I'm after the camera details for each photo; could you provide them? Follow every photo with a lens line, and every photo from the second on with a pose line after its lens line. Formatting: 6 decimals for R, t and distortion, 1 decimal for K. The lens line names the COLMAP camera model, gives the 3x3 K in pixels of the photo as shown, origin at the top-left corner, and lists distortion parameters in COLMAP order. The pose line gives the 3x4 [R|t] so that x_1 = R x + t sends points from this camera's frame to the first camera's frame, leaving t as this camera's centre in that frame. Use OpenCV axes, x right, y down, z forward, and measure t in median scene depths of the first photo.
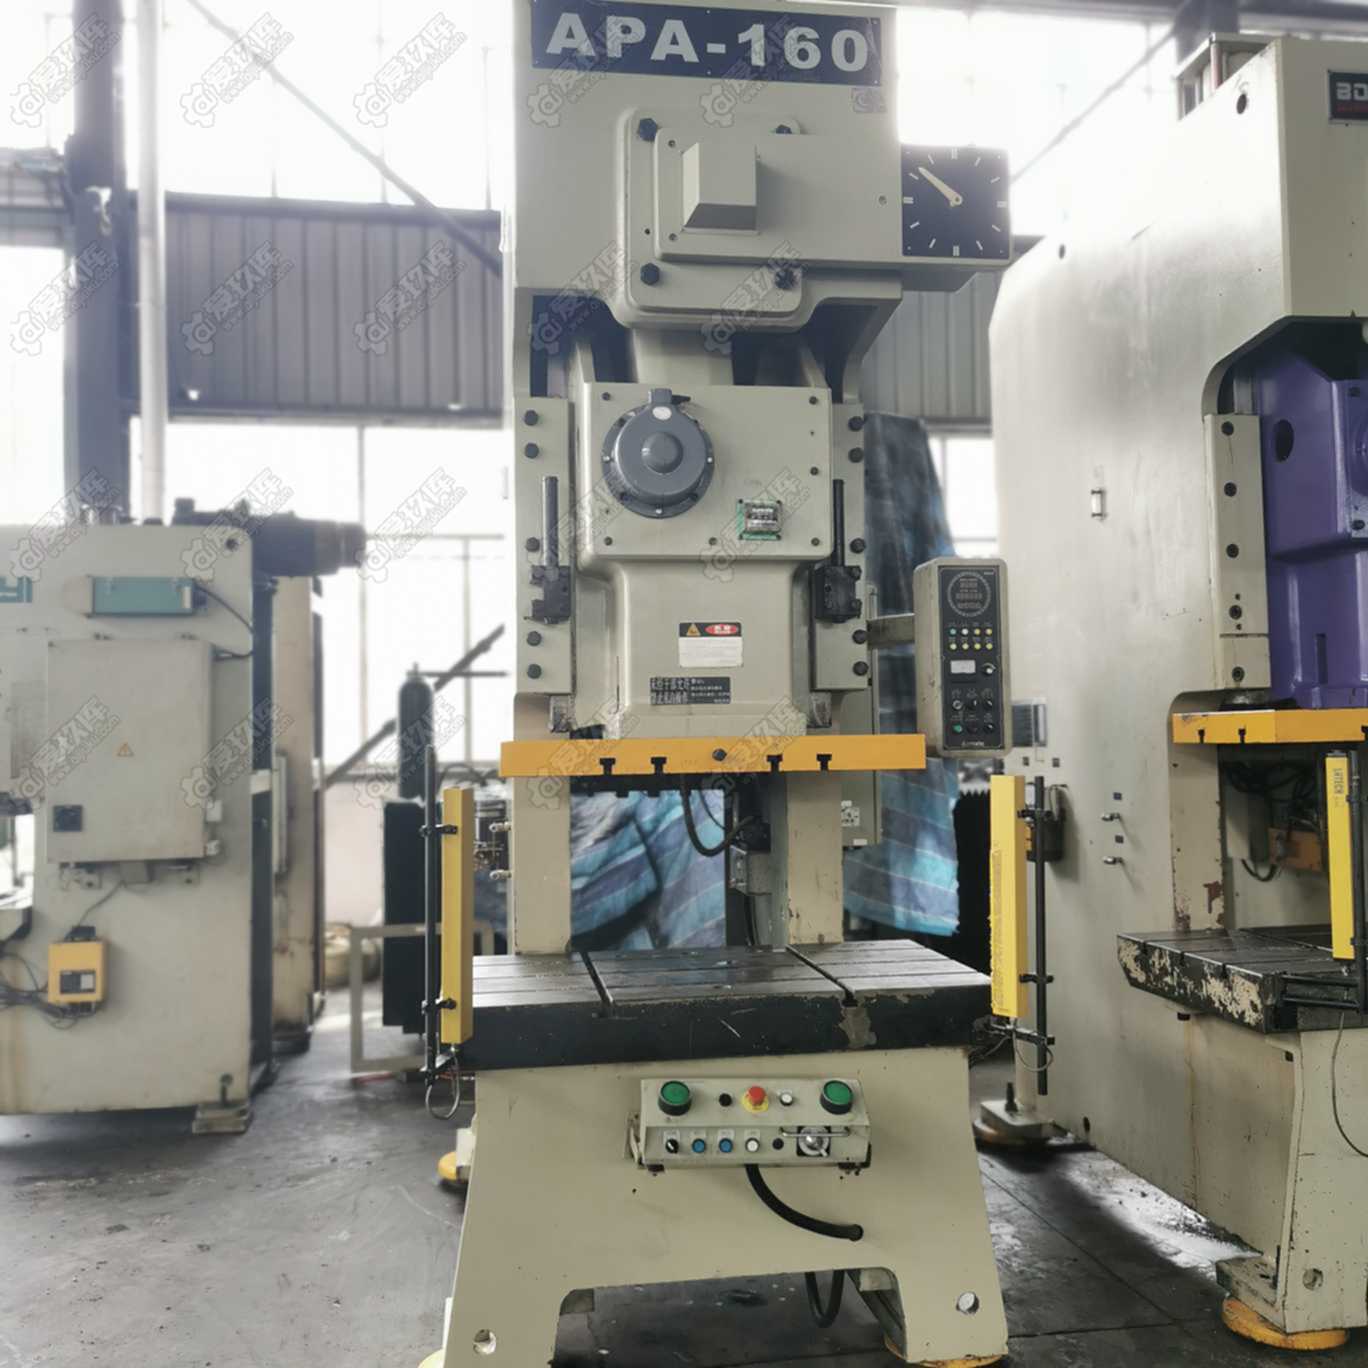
lens RADIAL K [[1385.4, 0, 699.5], [0, 1385.4, 680.1], [0, 0, 1]] dist [0.054857, -0.048979]
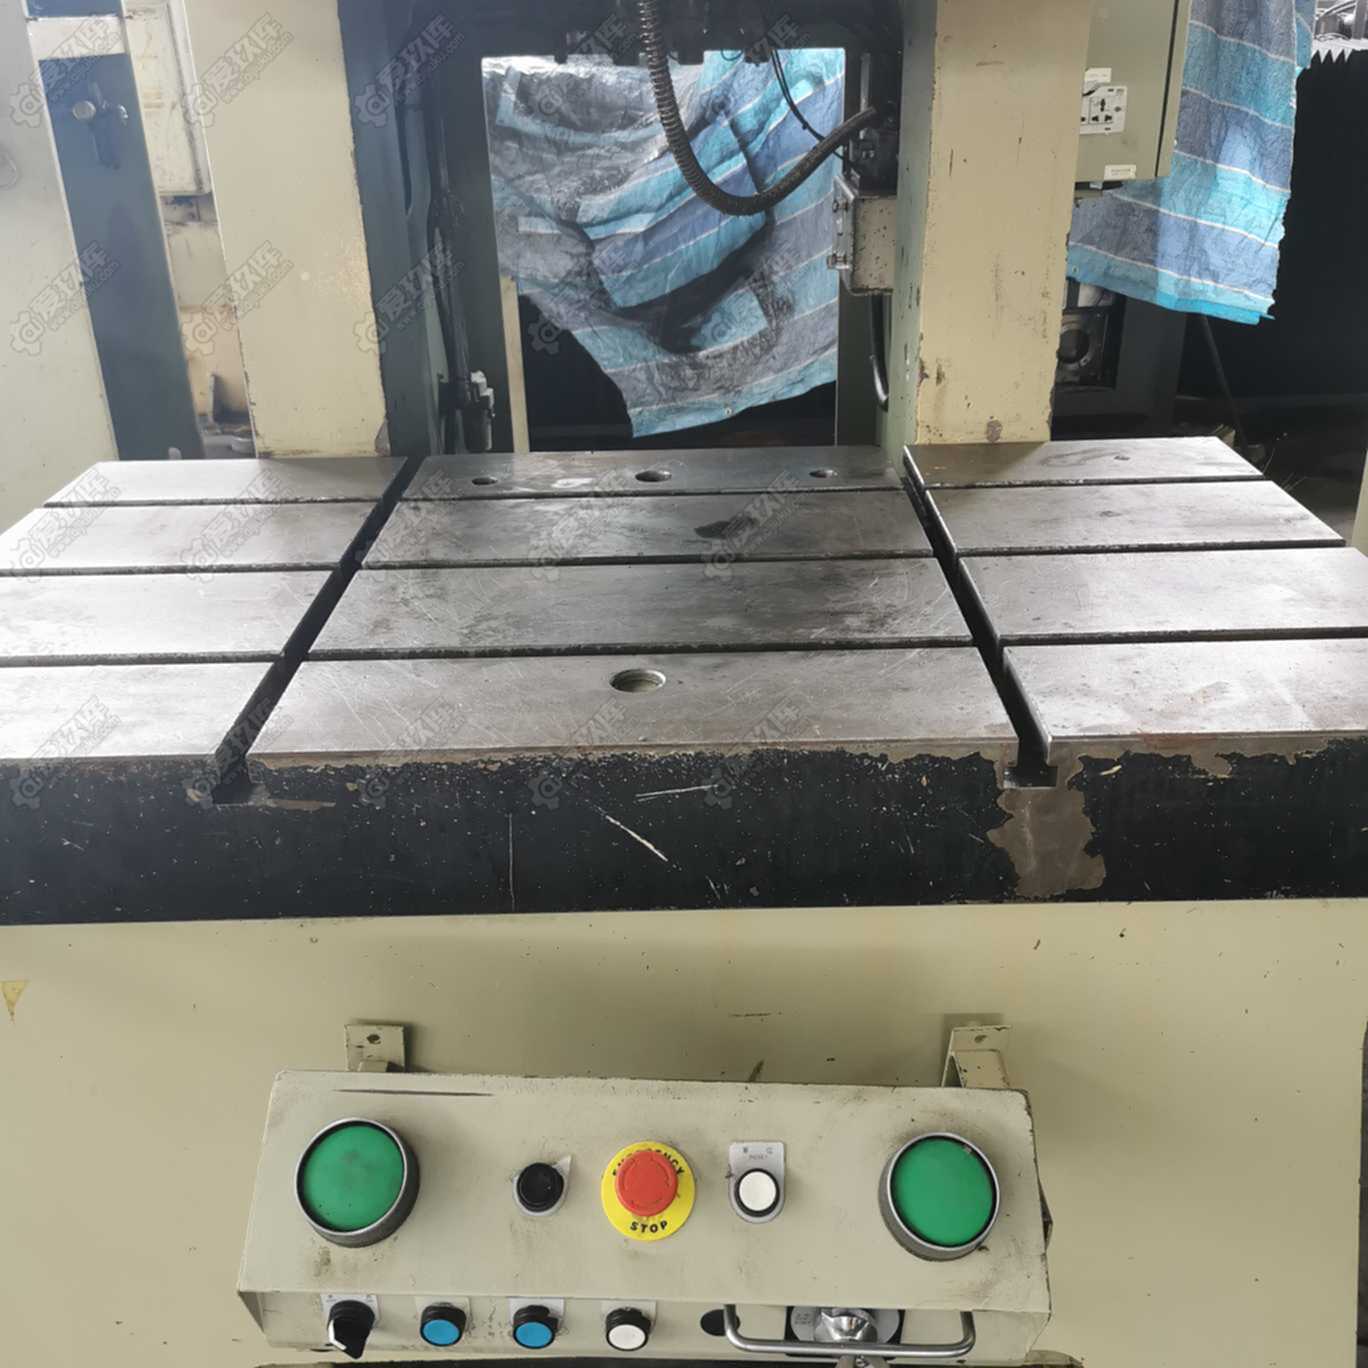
lens RADIAL K [[1410.2, 0, 684.0], [0, 1410.2, 684.0], [0, 0, 1]] dist [0.139247, -0.275074]
pose [[0.988108, 0.058098, -0.142363, 0.065881], [0.015058, 0.884855, 0.465623, 0.058461], [0.153023, -0.462230, 0.873457, 0.626581]]
